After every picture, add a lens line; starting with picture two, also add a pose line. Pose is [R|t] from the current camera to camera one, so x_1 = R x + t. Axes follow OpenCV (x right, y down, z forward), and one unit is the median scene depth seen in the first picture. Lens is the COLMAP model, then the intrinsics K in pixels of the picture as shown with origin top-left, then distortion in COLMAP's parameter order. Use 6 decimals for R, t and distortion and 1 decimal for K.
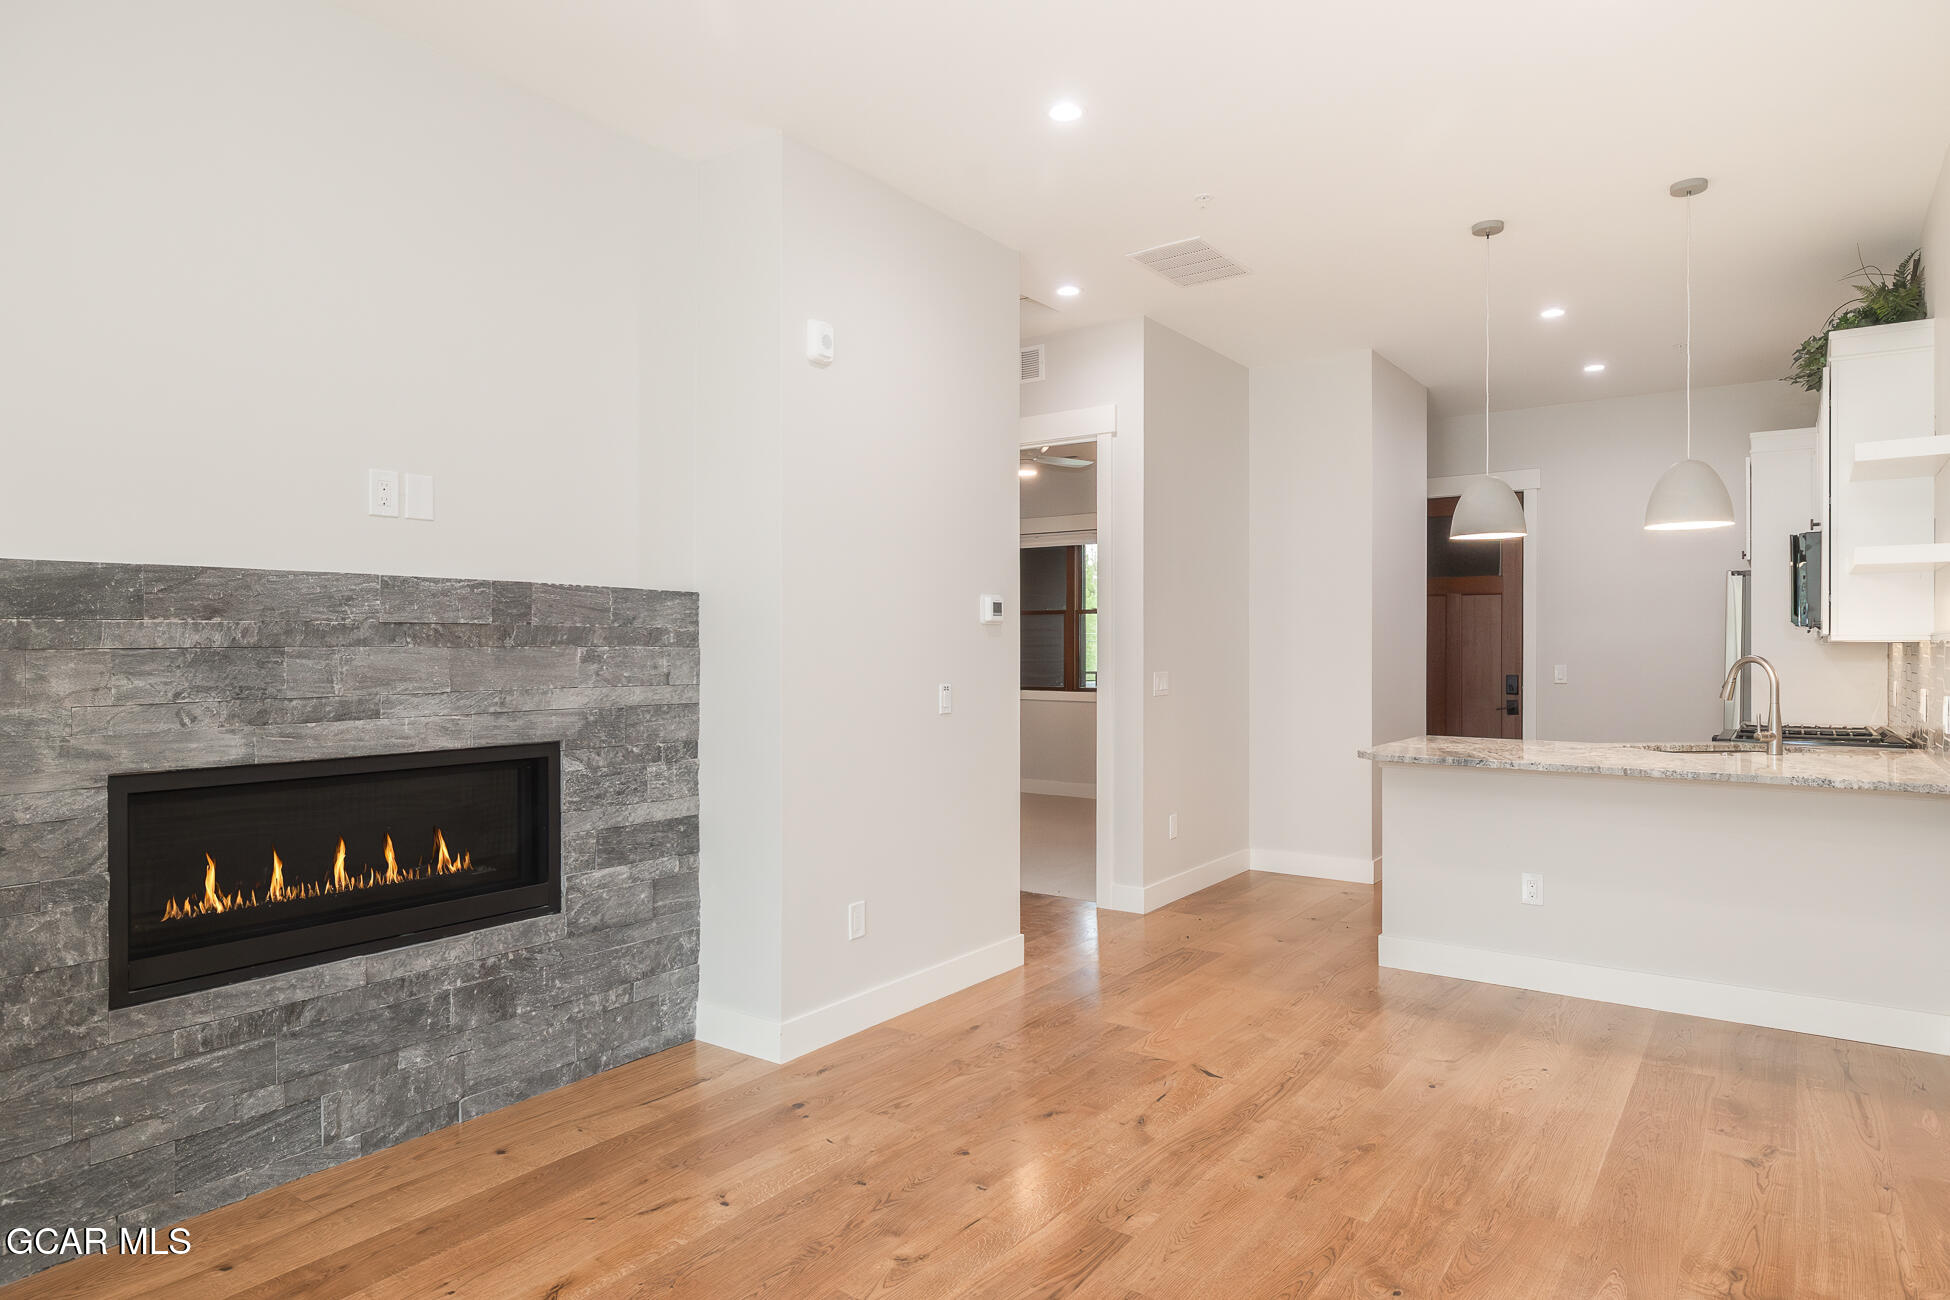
lens RADIAL K [[1119.0, 0, 950.8], [0, 1119.0, 648.4], [0, 0, 1]] dist [0.001520, -0.000812]
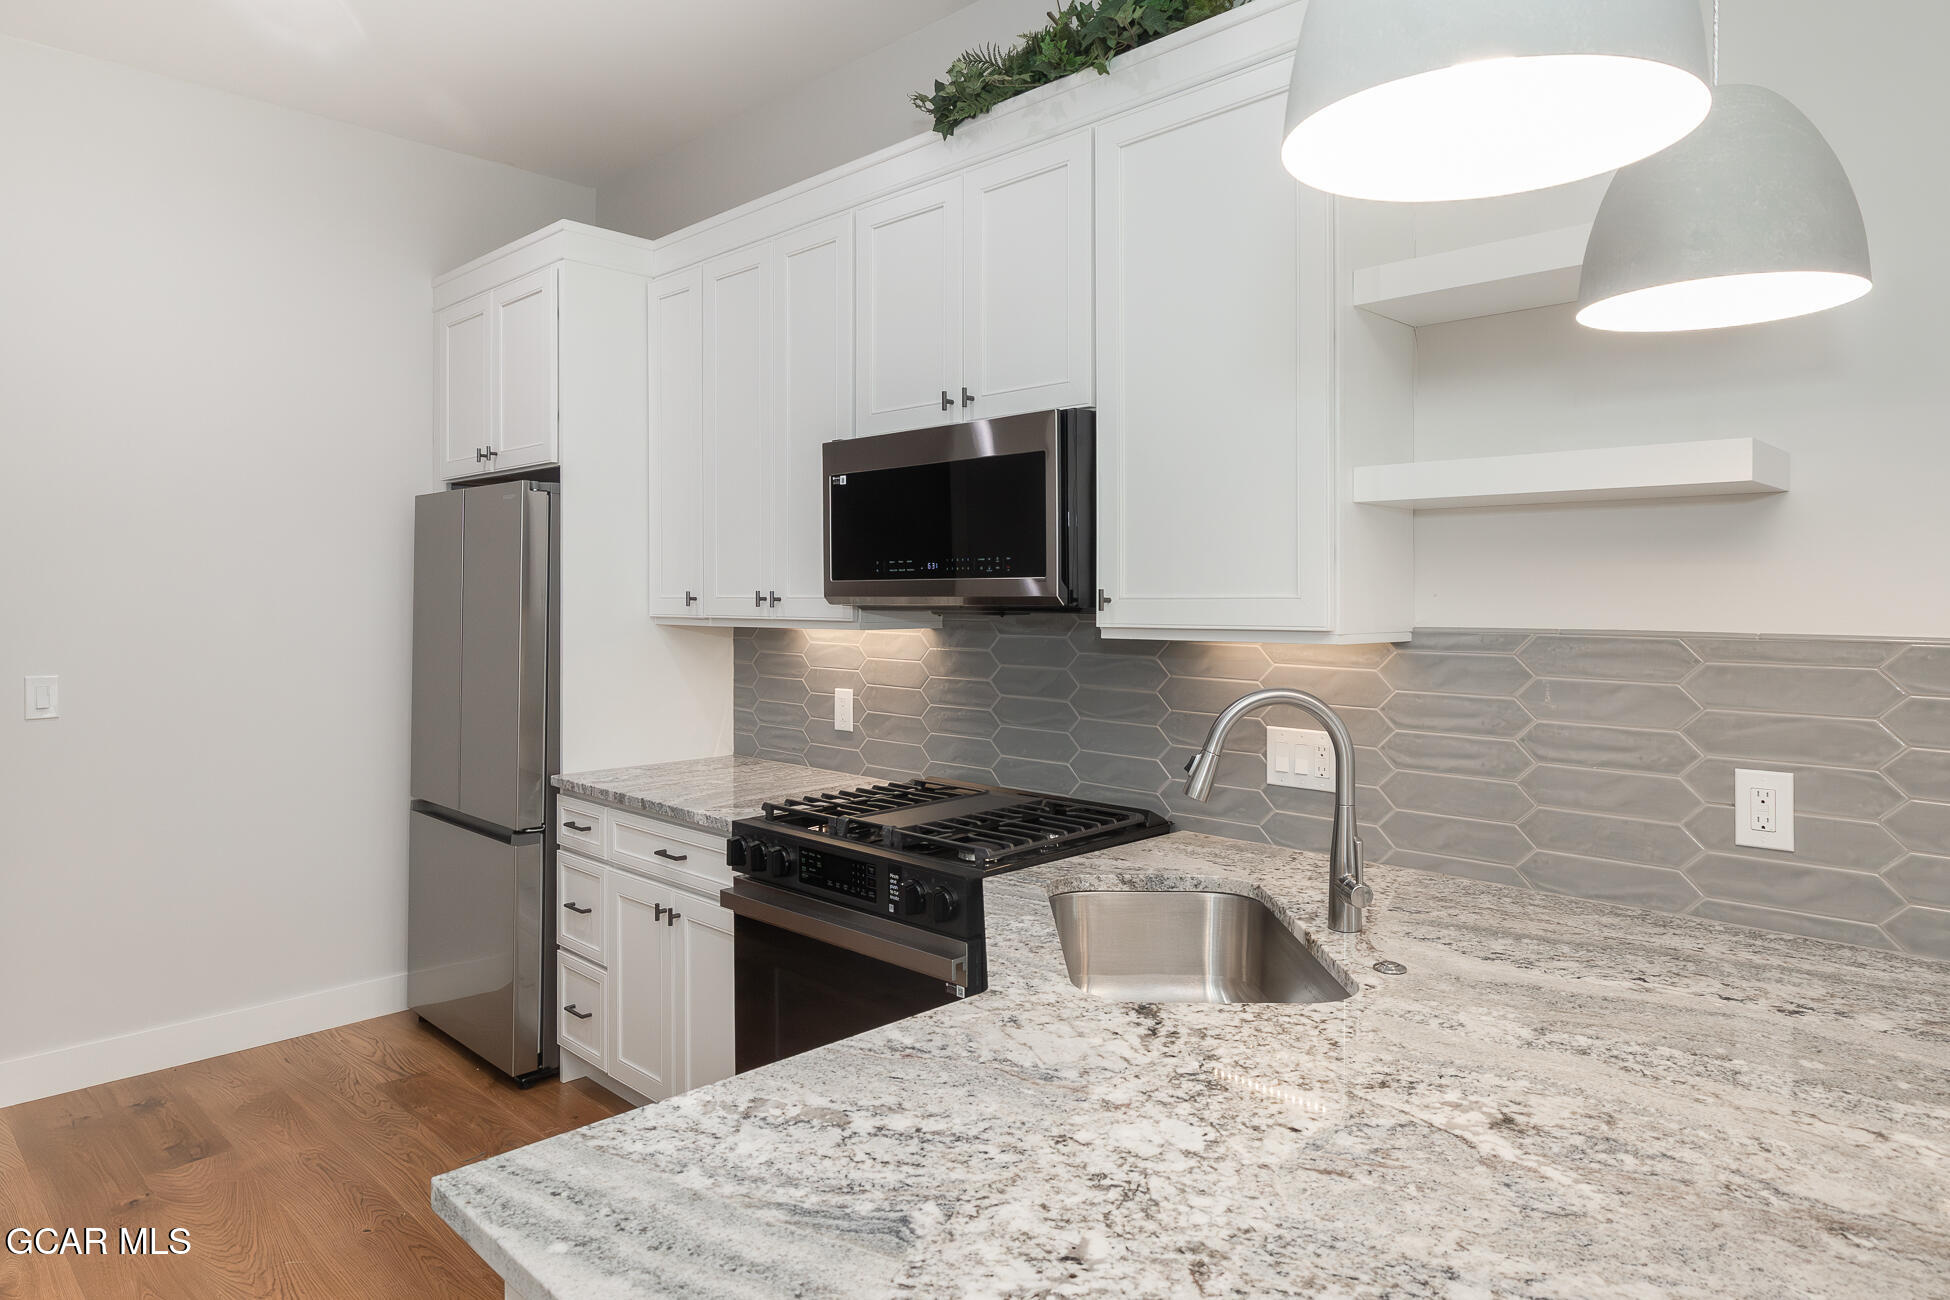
lens RADIAL K [[1185.8, 0, 1012.2], [0, 1185.8, 591.0], [0, 0, 1]] dist [-0.001719, 0.000148]
pose [[0.123703, 0.001337, 0.992318, 0.387231], [0.000372, 0.999999, -0.001394, -0.038585], [-0.992319, 0.000542, 0.123702, 1.417927]]
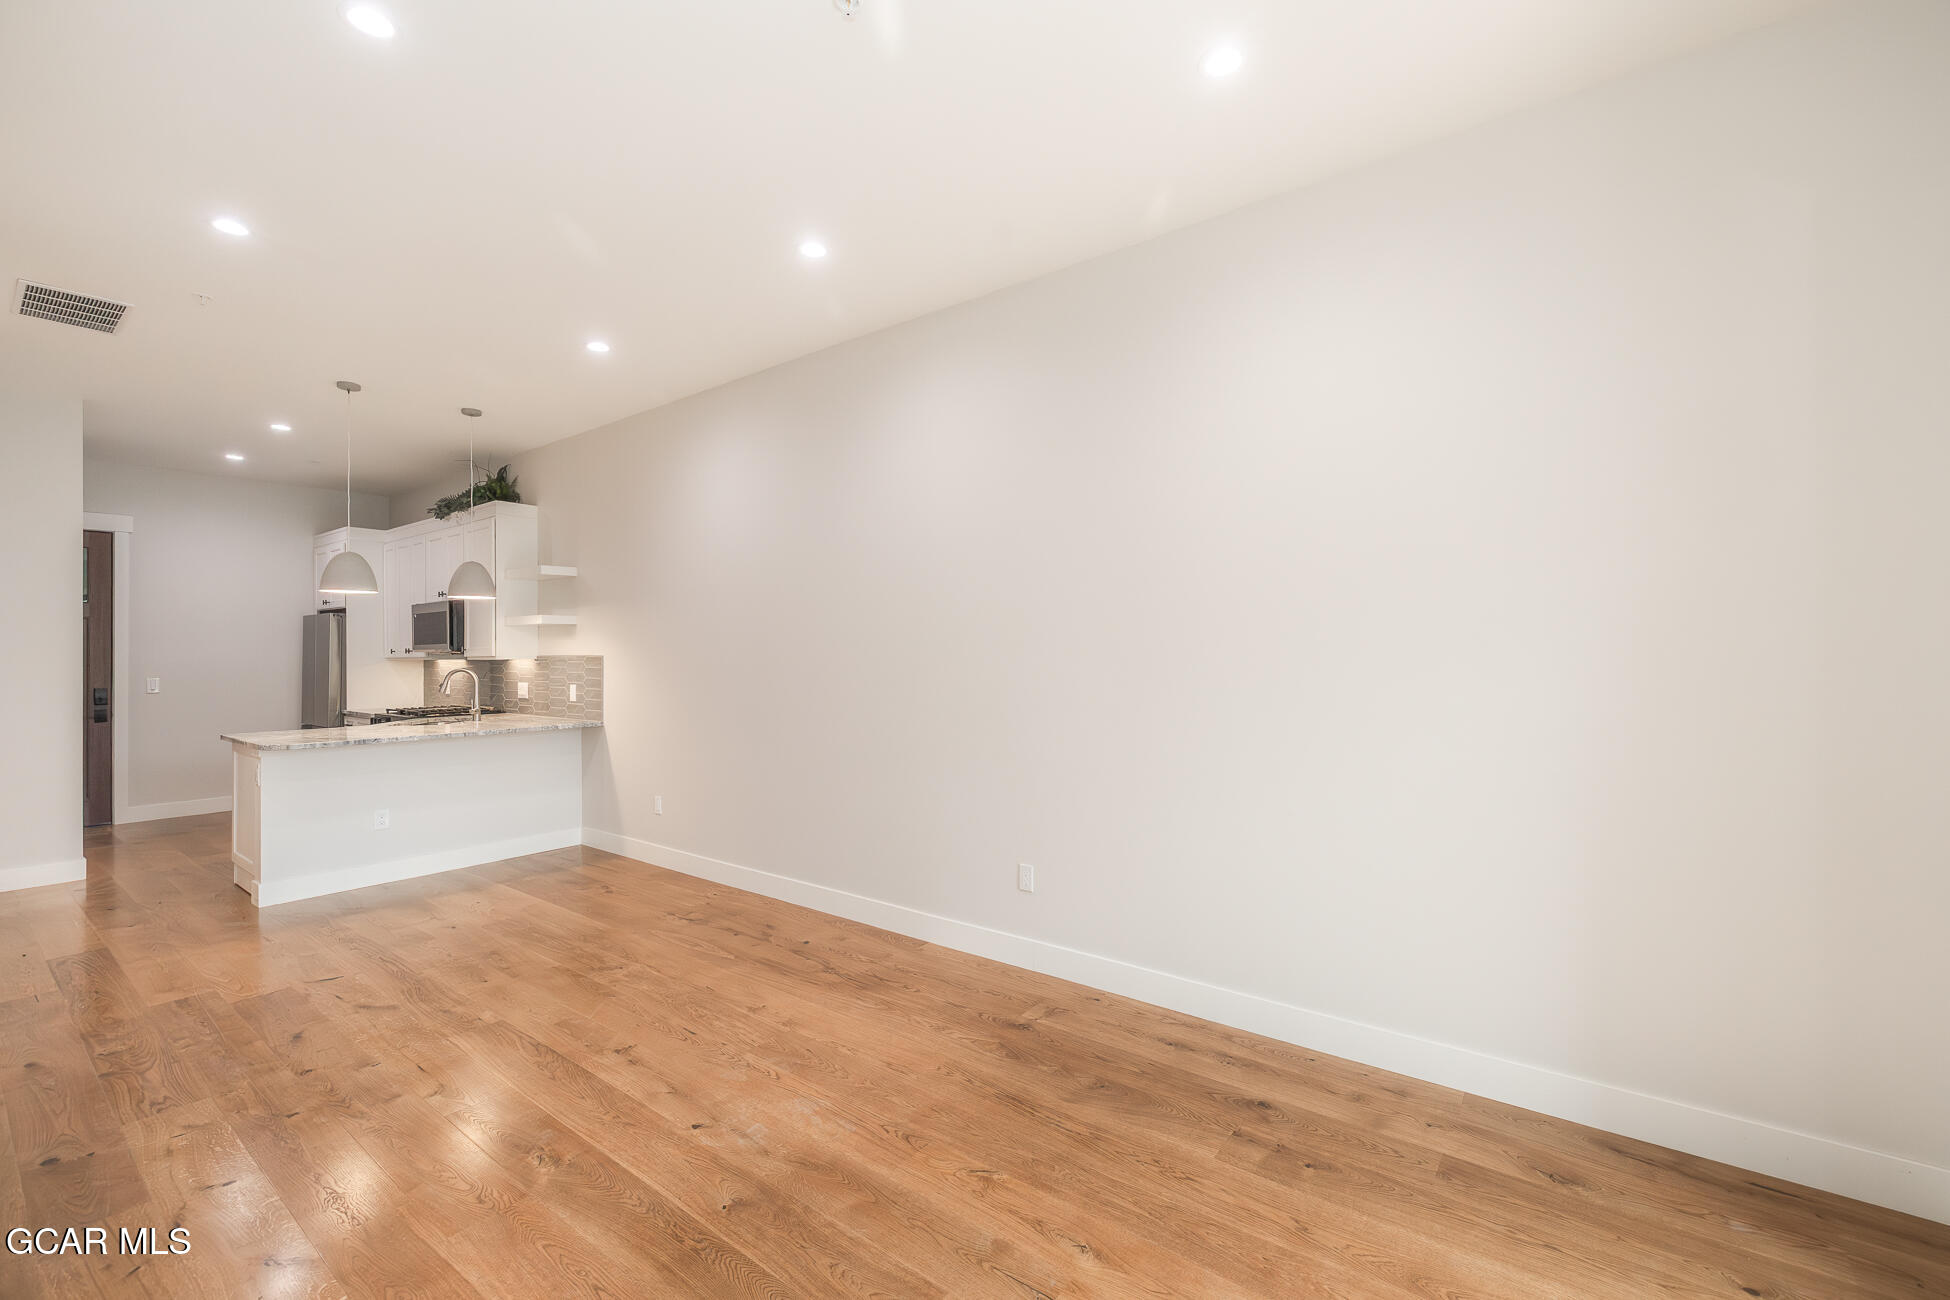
lens RADIAL K [[828.0, 0, 947.2], [0, 828.0, 639.3], [0, 0, 1]] dist [0.001909, -0.000325]
pose [[0.038118, 0.017296, 0.999124, -0.813355], [0.008349, 0.999810, -0.017627, -0.012891], [-0.999238, 0.009014, 0.037966, 0.215915]]
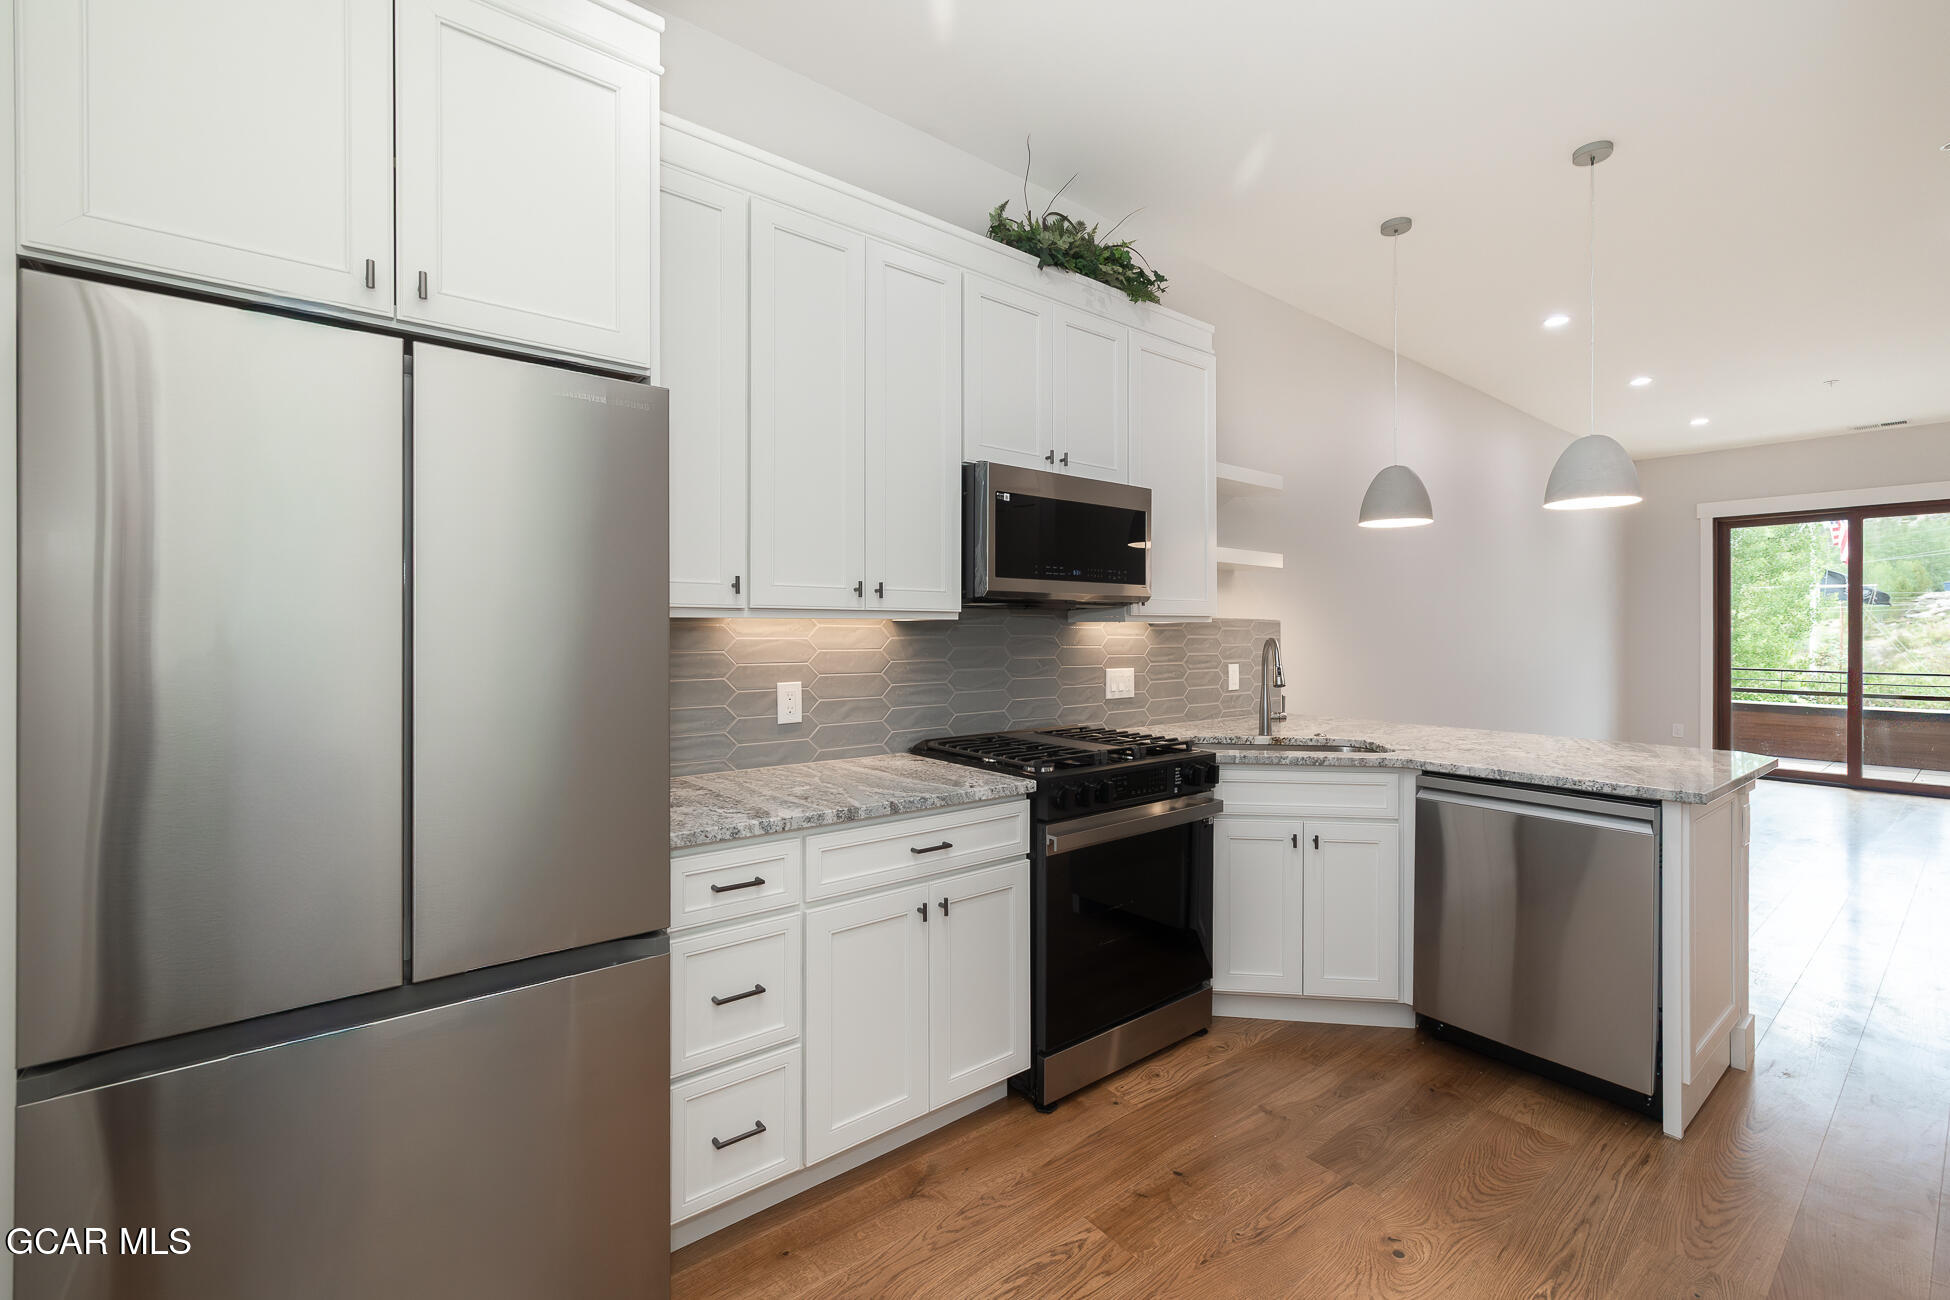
lens RADIAL K [[828.0, 0, 953.4], [0, 828.0, 629.9], [0, 0, 1]] dist [0.001909, -0.000325]
pose [[-0.965586, -0.003538, 0.260060, 1.082261], [-0.003584, 0.999994, 0.000297, -0.000329], [-0.260060, -0.000645, -0.965592, 2.385288]]
